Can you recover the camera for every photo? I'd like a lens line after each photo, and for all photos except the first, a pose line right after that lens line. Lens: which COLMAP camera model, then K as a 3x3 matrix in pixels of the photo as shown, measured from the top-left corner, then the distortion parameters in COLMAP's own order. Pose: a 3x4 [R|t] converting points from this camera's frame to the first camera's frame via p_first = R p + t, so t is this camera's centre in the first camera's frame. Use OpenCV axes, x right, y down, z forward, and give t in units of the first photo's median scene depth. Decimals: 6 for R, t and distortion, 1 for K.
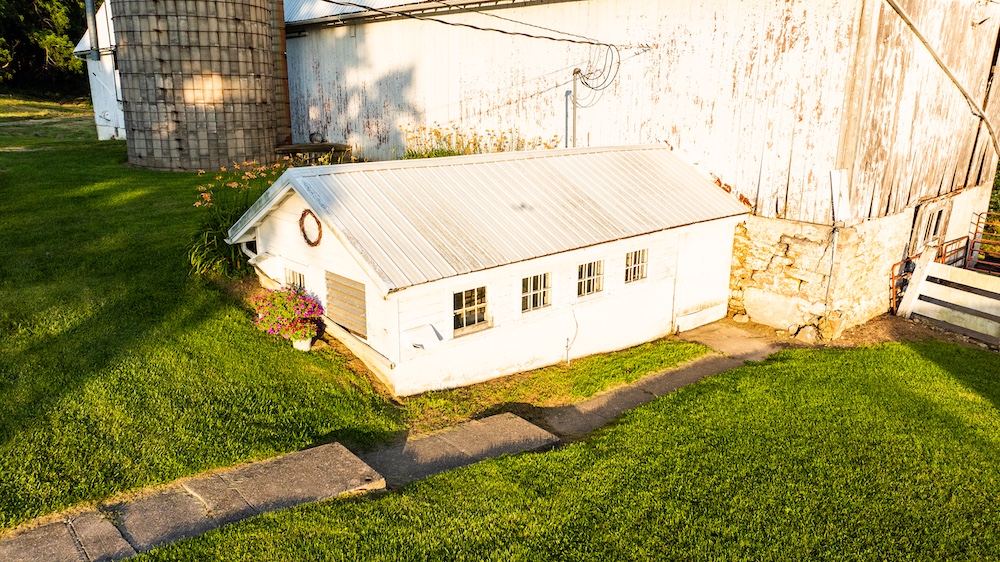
lens RADIAL K [[718.7, 0, 500.0], [0, 718.7, 281.0], [0, 0, 1]] dist [-0.059765, 0.080255]
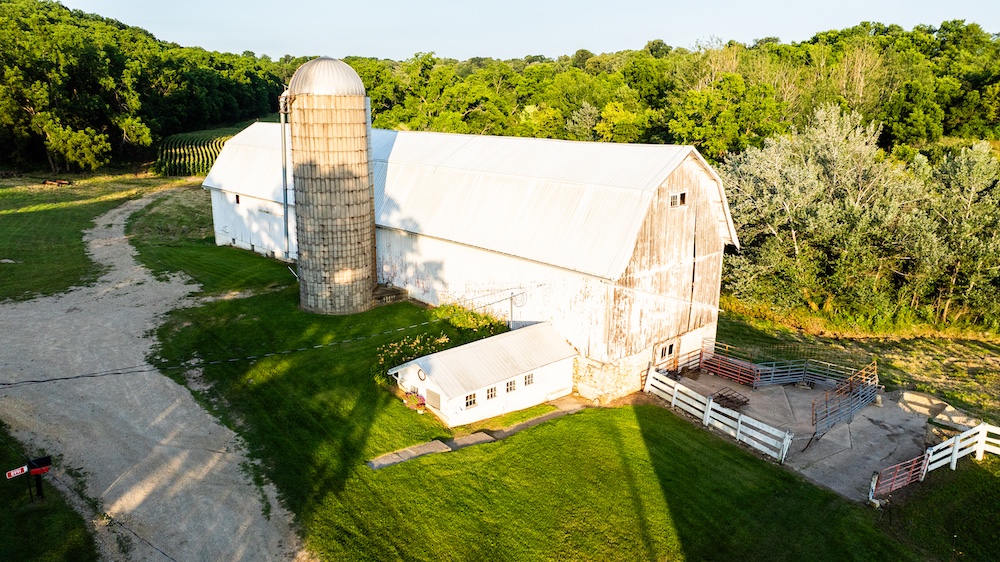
lens RADIAL K [[718.7, 0, 500.0], [0, 718.7, 281.0], [0, 0, 1]] dist [-0.059765, 0.080255]
pose [[0.999998, -0.002071, -0.000266, 0.072904], [0.002066, 0.999850, -0.017173, -0.347944], [0.000301, 0.017172, 0.999853, -1.770358]]
